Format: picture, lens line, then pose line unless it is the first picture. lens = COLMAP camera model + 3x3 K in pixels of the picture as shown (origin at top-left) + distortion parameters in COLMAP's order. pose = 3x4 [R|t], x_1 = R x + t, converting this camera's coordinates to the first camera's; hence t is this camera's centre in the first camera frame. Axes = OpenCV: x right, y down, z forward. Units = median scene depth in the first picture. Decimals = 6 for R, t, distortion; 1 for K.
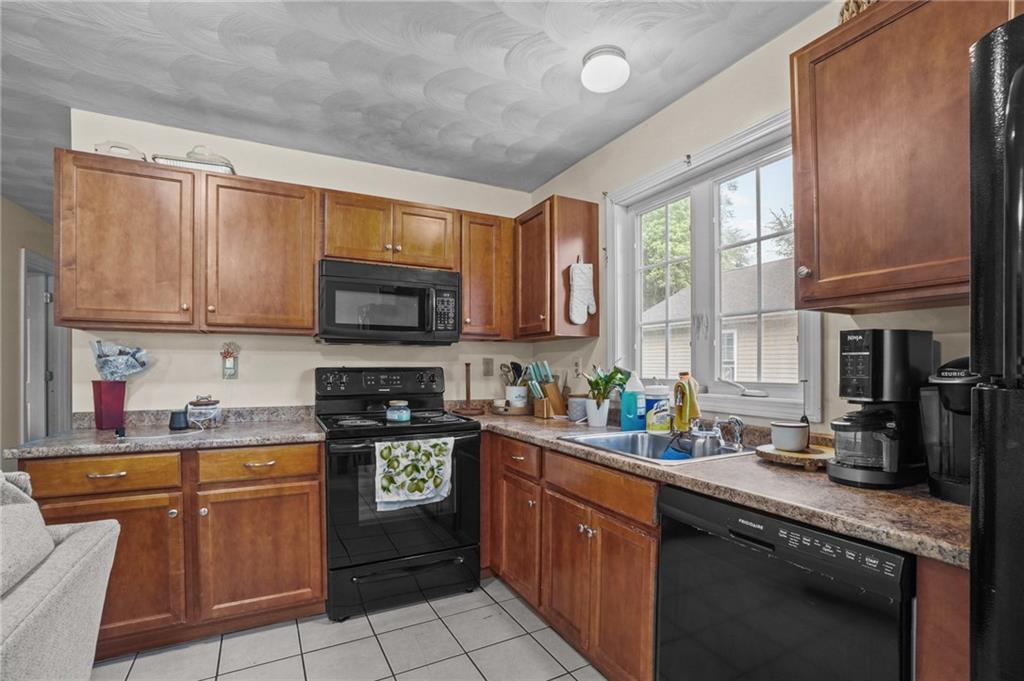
lens RADIAL K [[460.4, 0, 510.7], [0, 460.4, 349.7], [0, 0, 1]] dist [-0.057727, 0.021907]
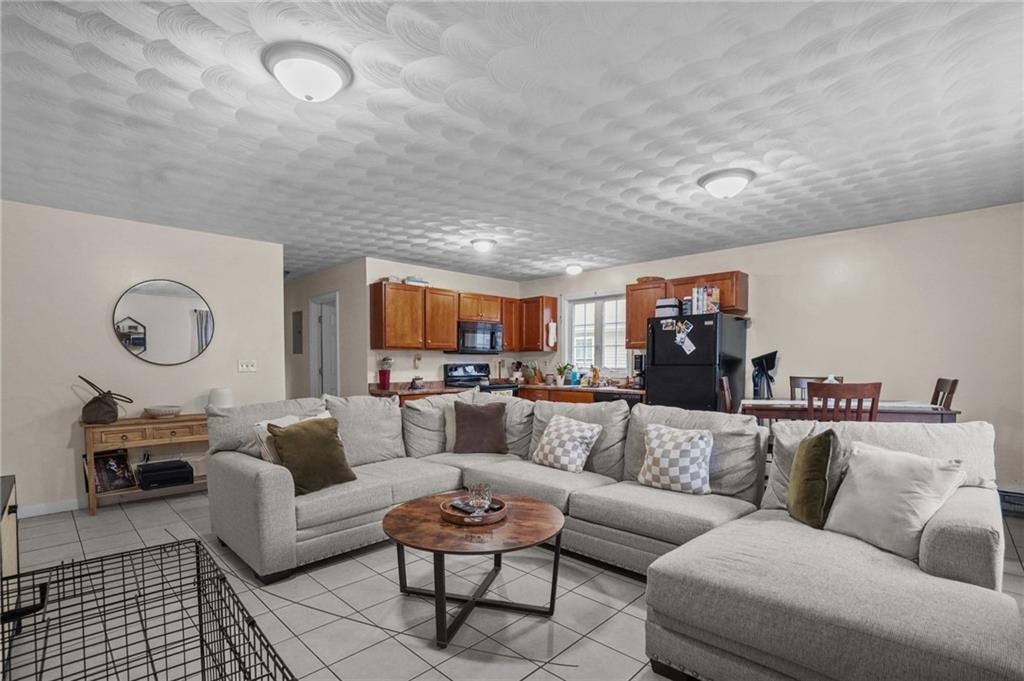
lens RADIAL K [[477.3, 0, 510.2], [0, 477.3, 371.2], [0, 0, 1]] dist [-0.056408, 0.025904]
pose [[0.953304, -0.010176, 0.301840, -0.920843], [-0.003902, 0.998934, 0.045999, -0.042773], [-0.301986, -0.045029, 0.952248, -1.544552]]
